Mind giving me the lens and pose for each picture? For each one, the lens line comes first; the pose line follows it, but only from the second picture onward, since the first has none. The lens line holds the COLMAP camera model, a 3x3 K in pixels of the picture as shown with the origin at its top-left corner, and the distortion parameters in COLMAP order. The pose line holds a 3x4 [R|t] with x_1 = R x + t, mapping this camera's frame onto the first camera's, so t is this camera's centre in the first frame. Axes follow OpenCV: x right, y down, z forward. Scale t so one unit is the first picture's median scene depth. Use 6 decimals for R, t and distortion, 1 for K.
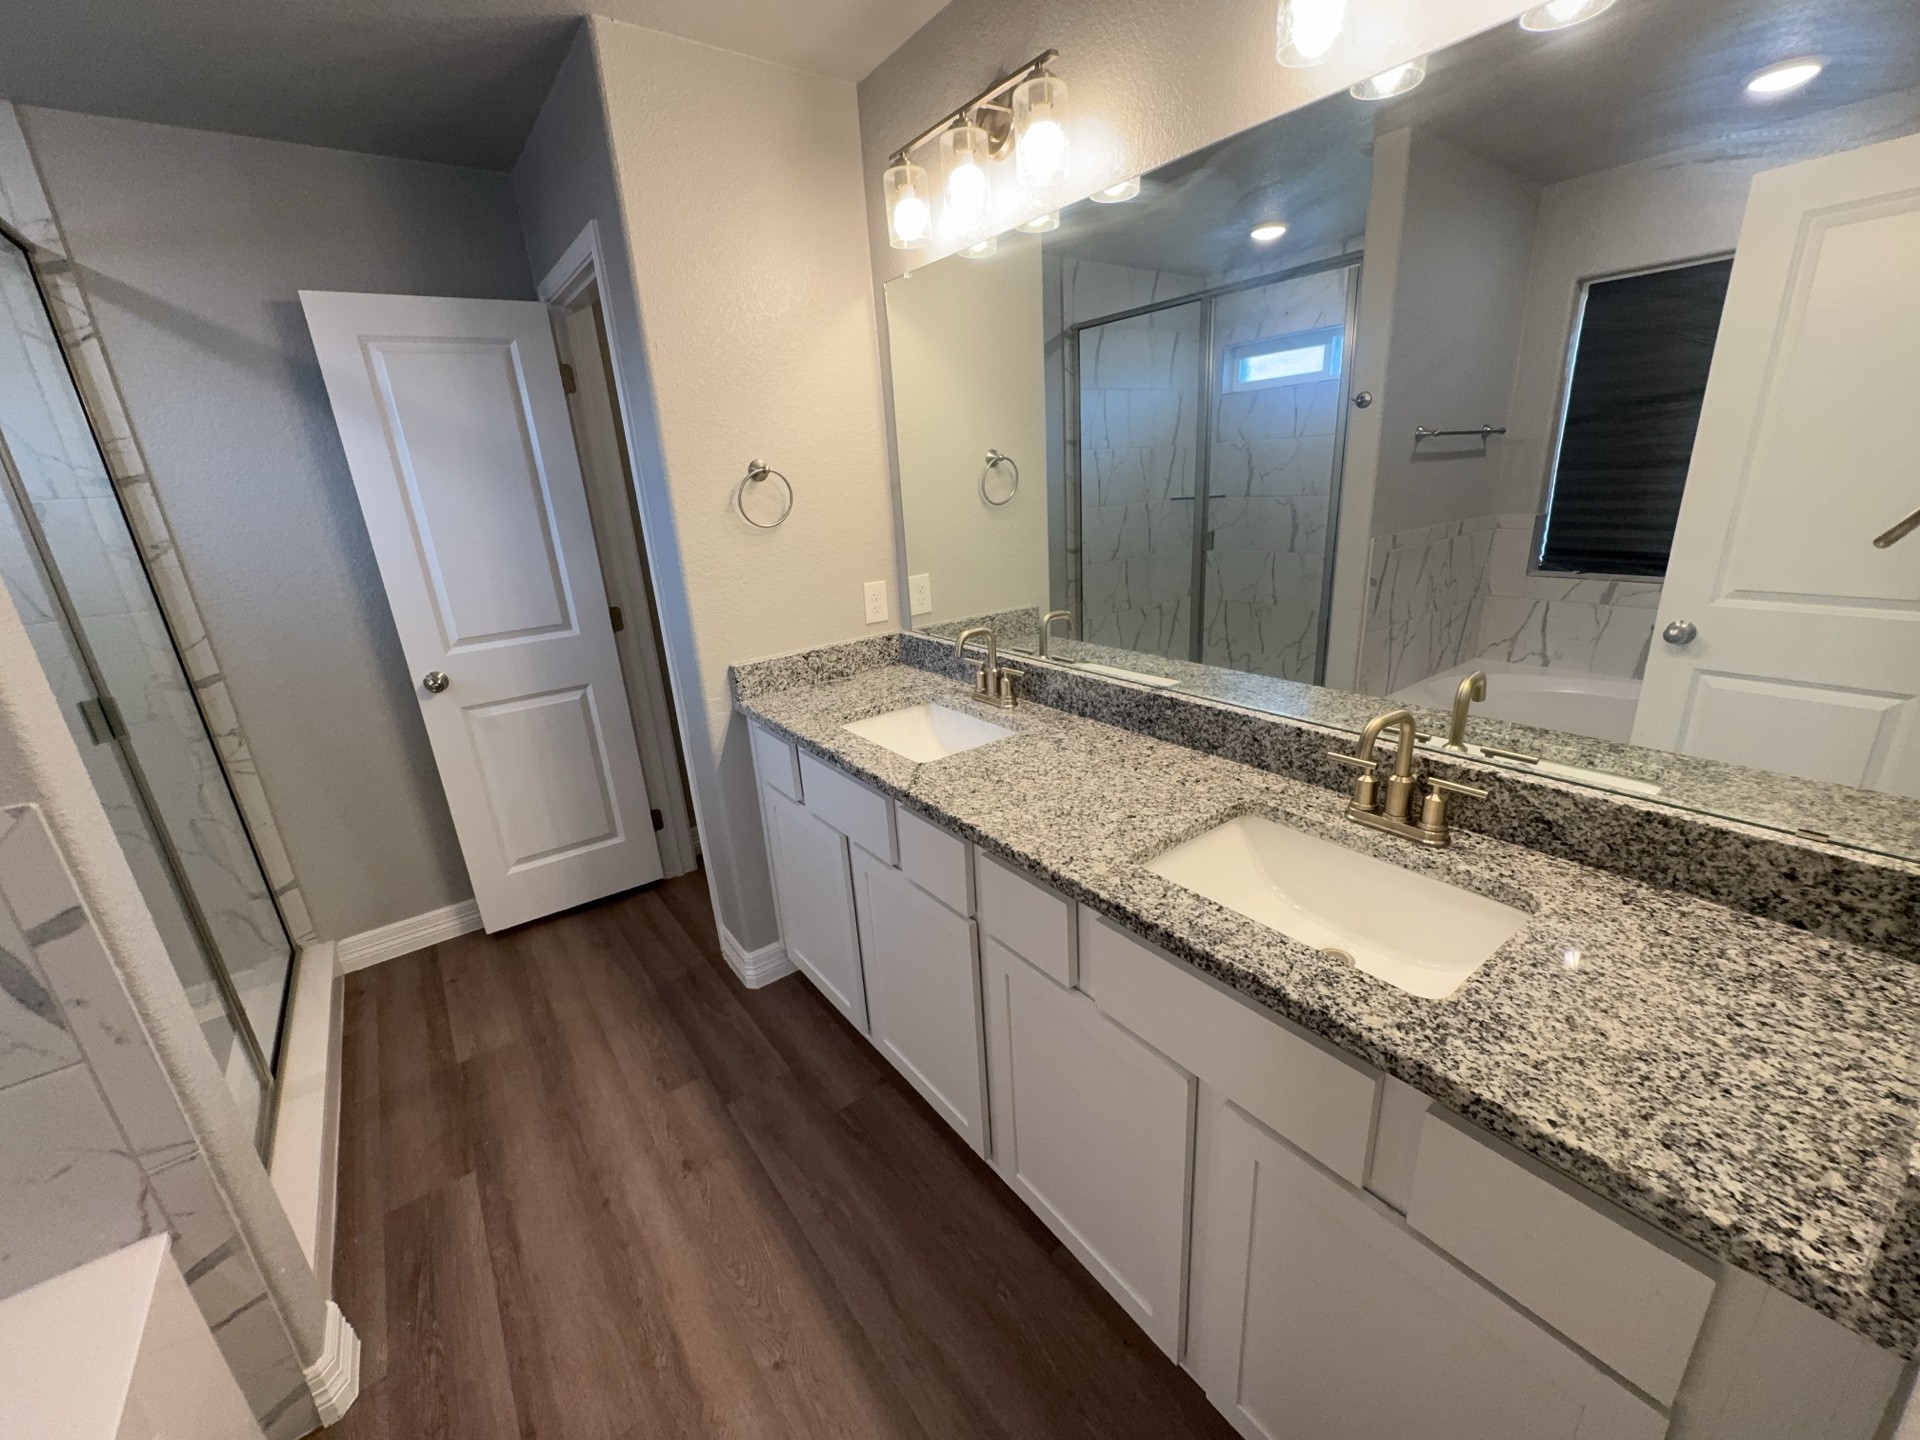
lens RADIAL K [[765.8, 0, 960.0], [0, 765.8, 720.0], [0, 0, 1]] dist [0.000258, 0.000028]
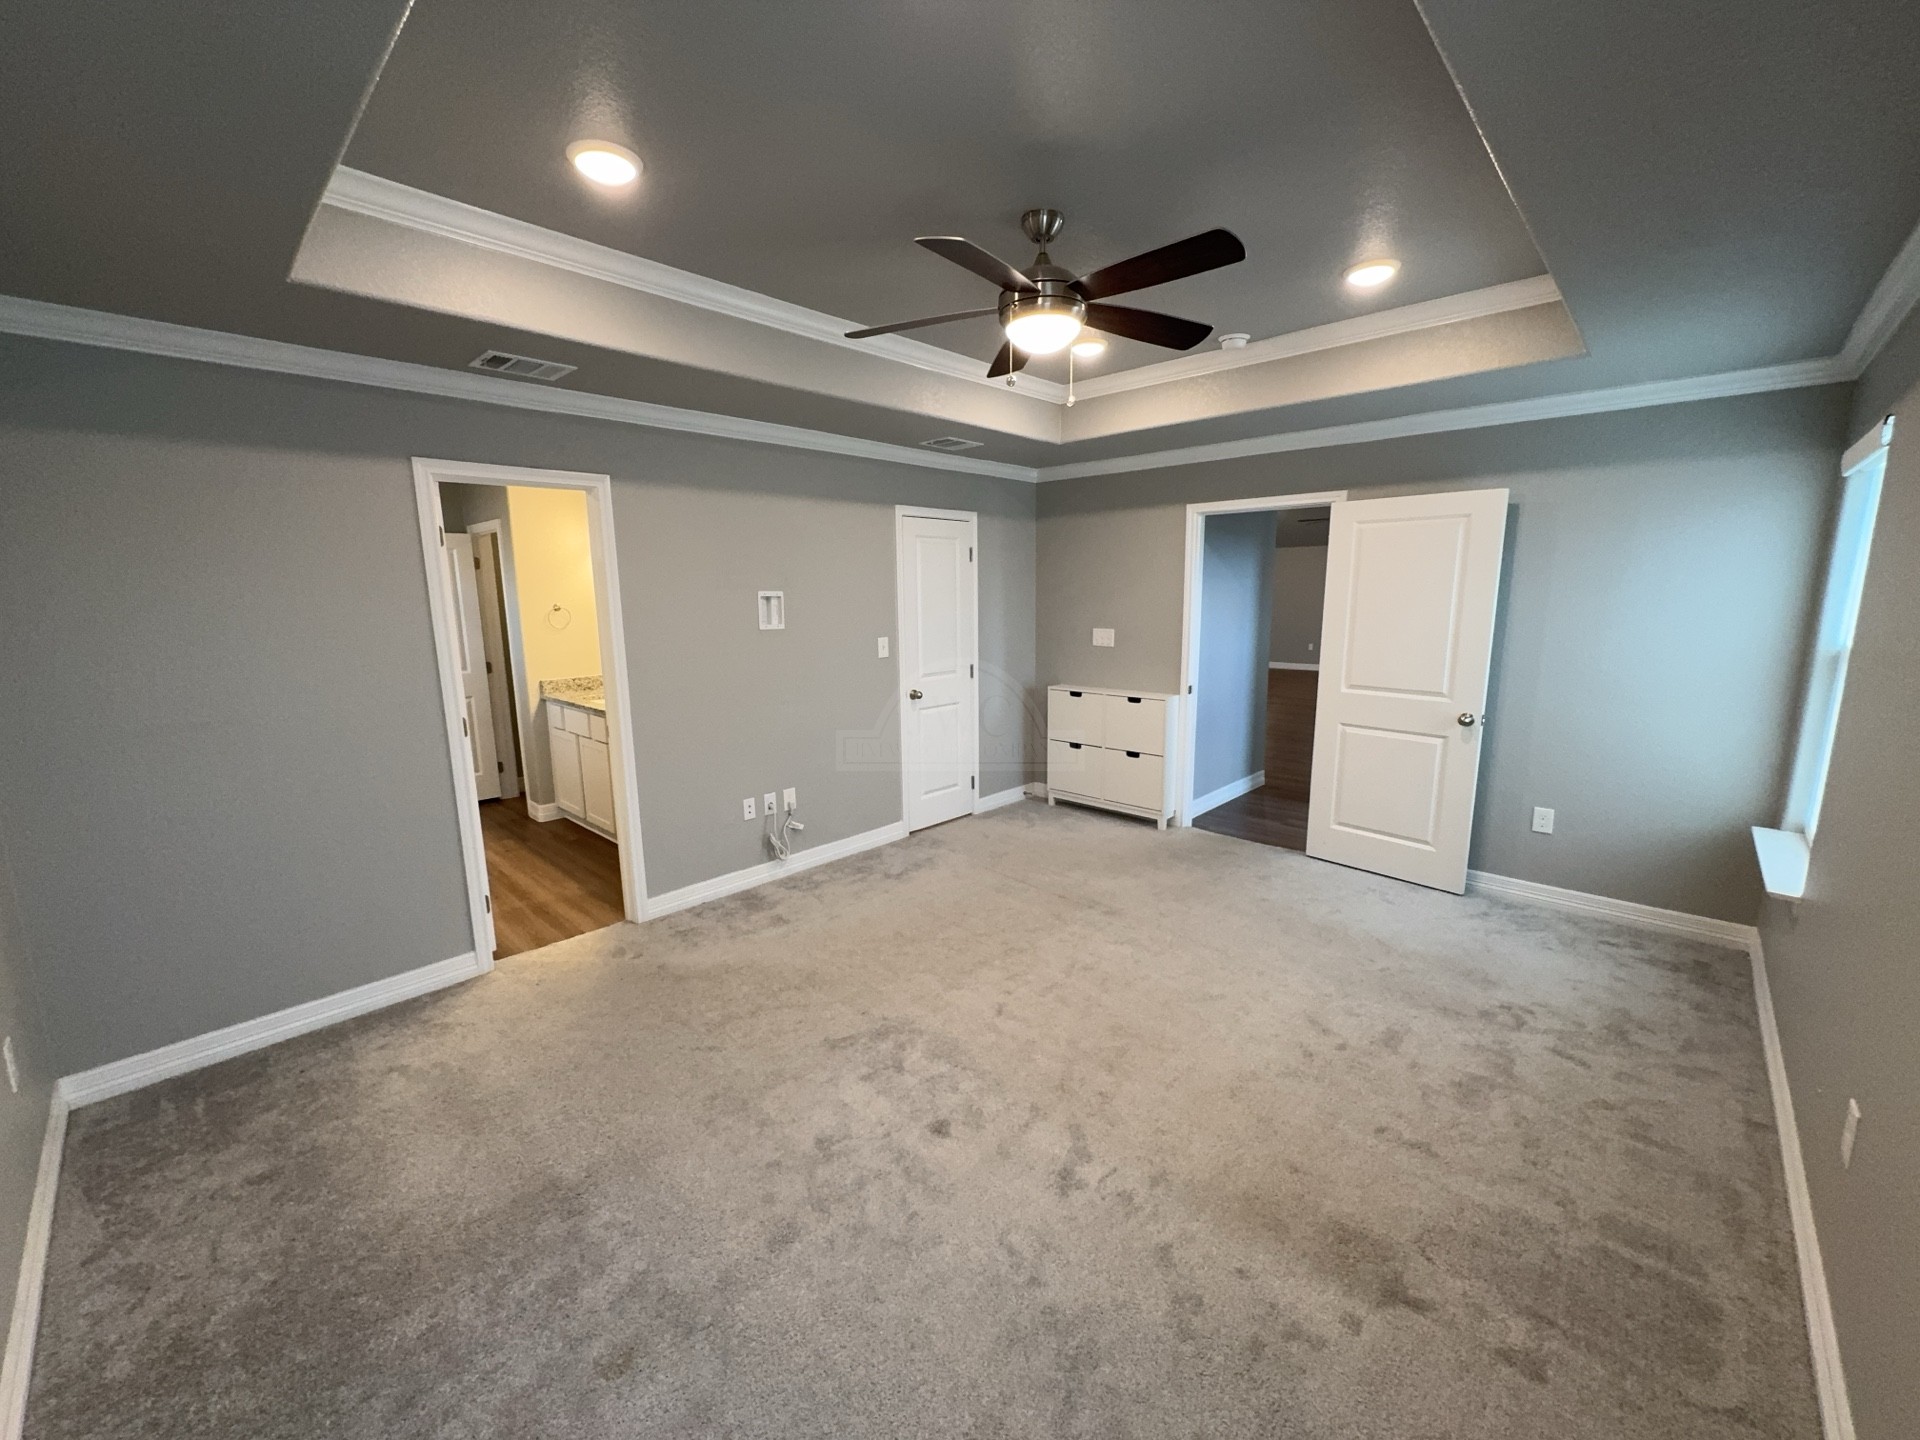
lens RADIAL K [[765.8, 0, 960.0], [0, 765.8, 720.0], [0, 0, 1]] dist [0.000258, 0.000028]
pose [[0.984977, 0.020213, 0.171500, 0.616323], [0.006309, 0.988250, -0.152713, 0.438676], [-0.172572, 0.151500, 0.973276, -1.637616]]
